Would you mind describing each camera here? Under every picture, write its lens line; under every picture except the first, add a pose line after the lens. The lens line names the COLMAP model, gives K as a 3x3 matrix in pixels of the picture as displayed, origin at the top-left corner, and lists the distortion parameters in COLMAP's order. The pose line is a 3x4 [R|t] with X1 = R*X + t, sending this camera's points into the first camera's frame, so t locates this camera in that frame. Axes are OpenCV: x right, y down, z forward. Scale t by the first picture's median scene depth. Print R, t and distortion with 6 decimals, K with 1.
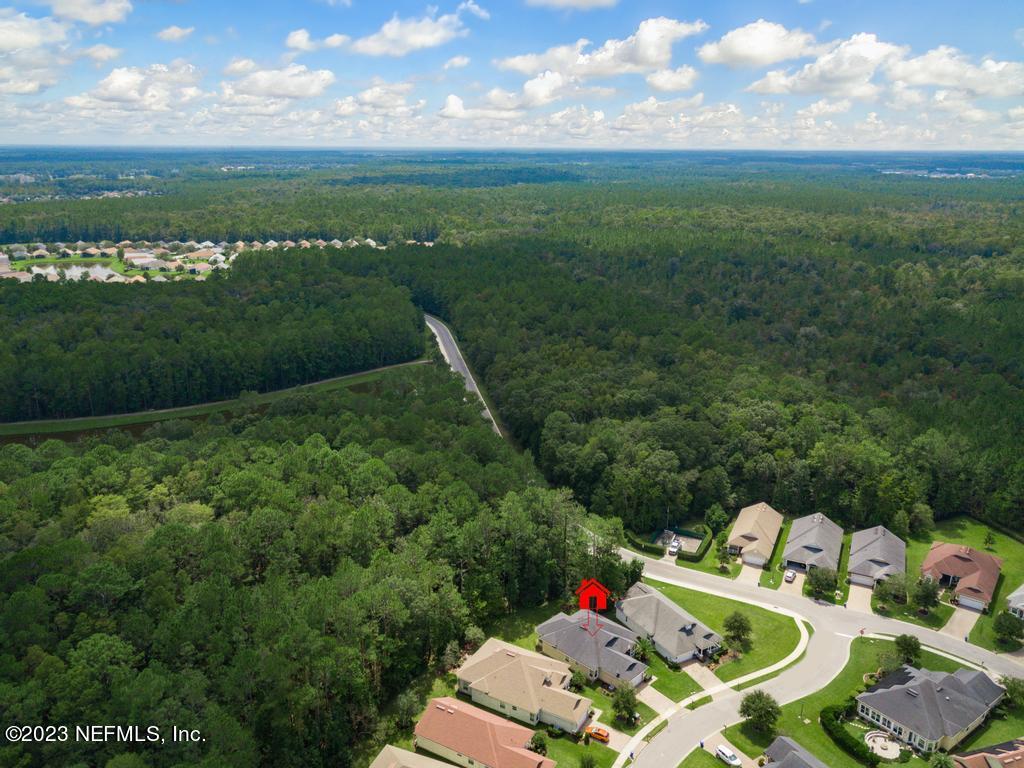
lens RADIAL K [[785.2, 0, 505.2], [0, 785.2, 385.9], [0, 0, 1]] dist [-0.007505, 0.003914]
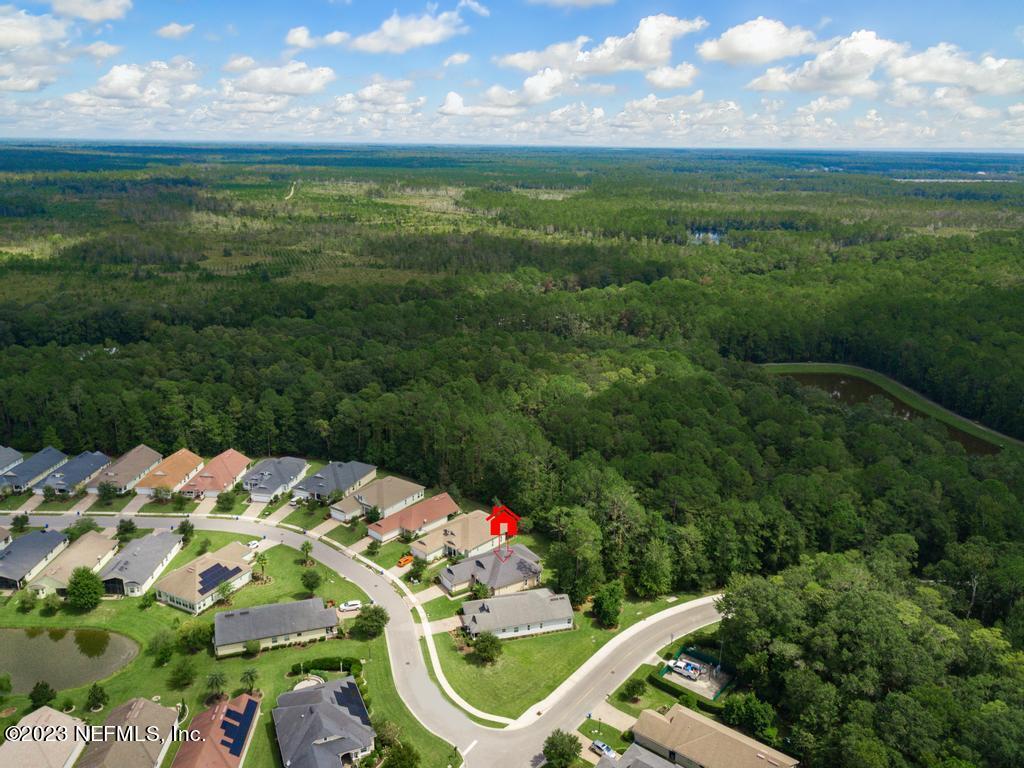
lens RADIAL K [[785.2, 0, 505.2], [0, 785.2, 385.9], [0, 0, 1]] dist [-0.007505, 0.003914]
pose [[-0.215555, 0.275035, -0.936959, 1.005910], [-0.293433, 0.896925, 0.330791, -0.277615], [0.931361, 0.346238, -0.112632, 0.925346]]
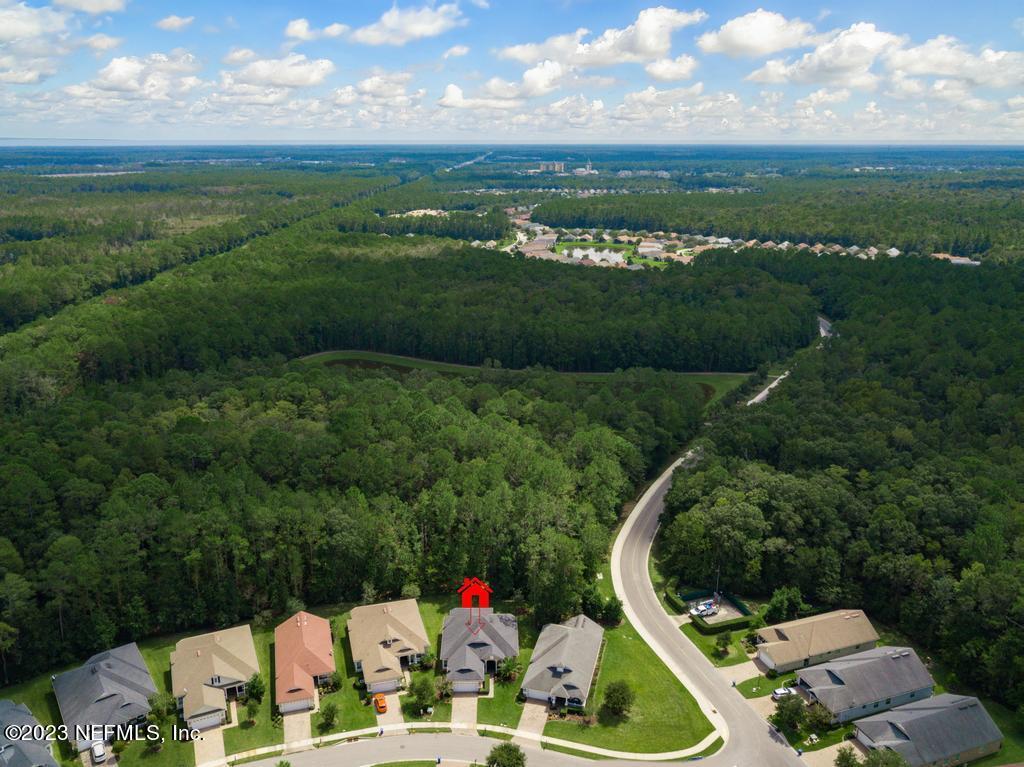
lens RADIAL K [[785.2, 0, 505.2], [0, 785.2, 385.4], [0, 0, 1]] dist [-0.007505, 0.003914]
pose [[0.721715, 0.194918, -0.664179, 0.651601], [-0.194650, 0.977963, 0.075492, -0.066715], [0.664258, 0.074798, 0.743752, 0.221550]]
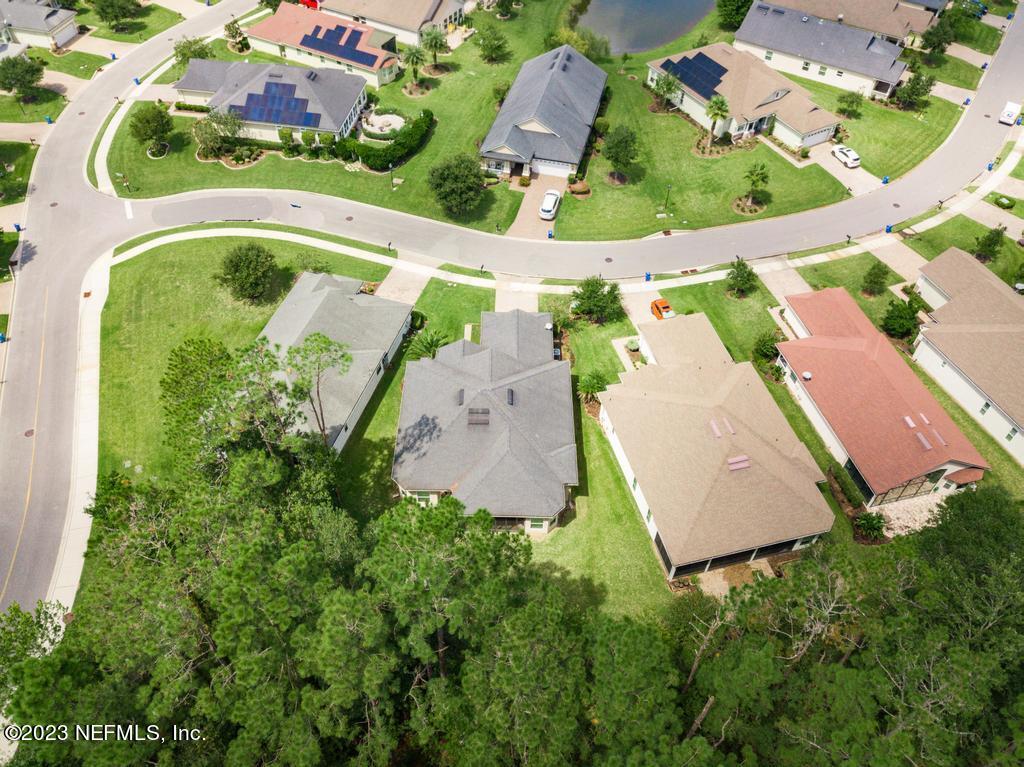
lens RADIAL K [[785.2, 0, 505.2], [0, 785.2, 385.4], [0, 0, 1]] dist [-0.007505, 0.003914]
pose [[-0.698369, -0.554440, 0.452633, -0.074598], [0.182141, 0.473910, 0.861530, -0.052374], [-0.692174, 0.684109, -0.229978, 0.955382]]
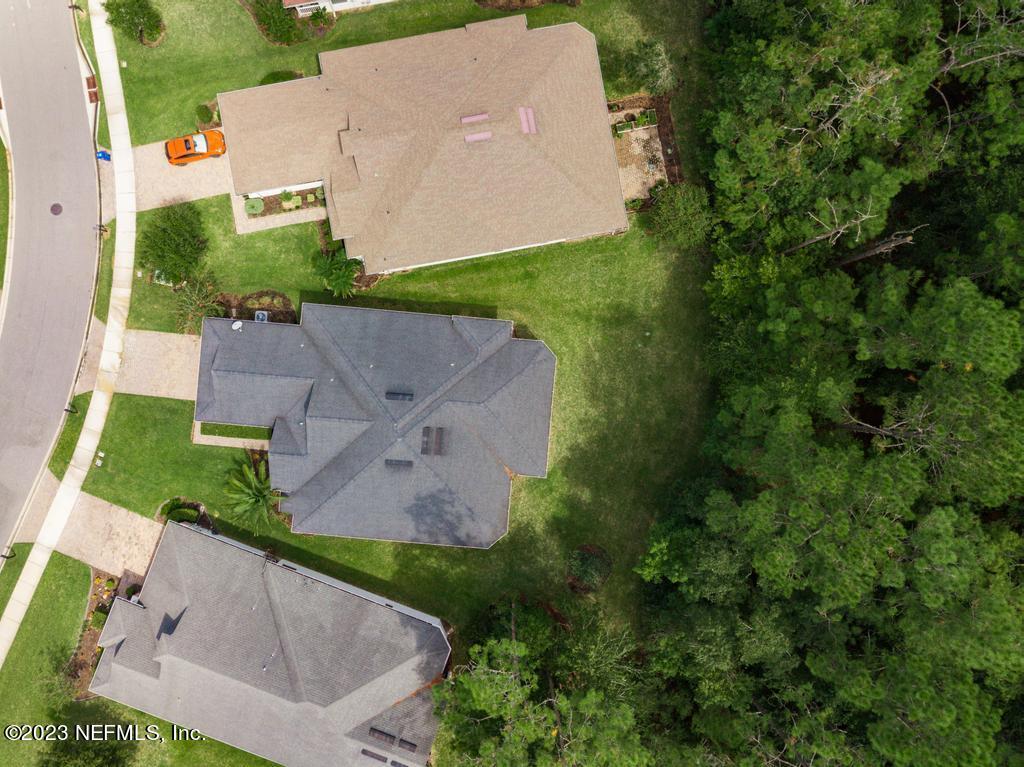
lens RADIAL K [[785.2, 0, 505.2], [0, 785.2, 385.4], [0, 0, 1]] dist [-0.007505, 0.003914]
pose [[-0.765351, 0.643021, -0.027607, 0.064584], [-0.204333, -0.202083, 0.957816, -0.001407], [0.610317, 0.738706, 0.286055, 0.813694]]
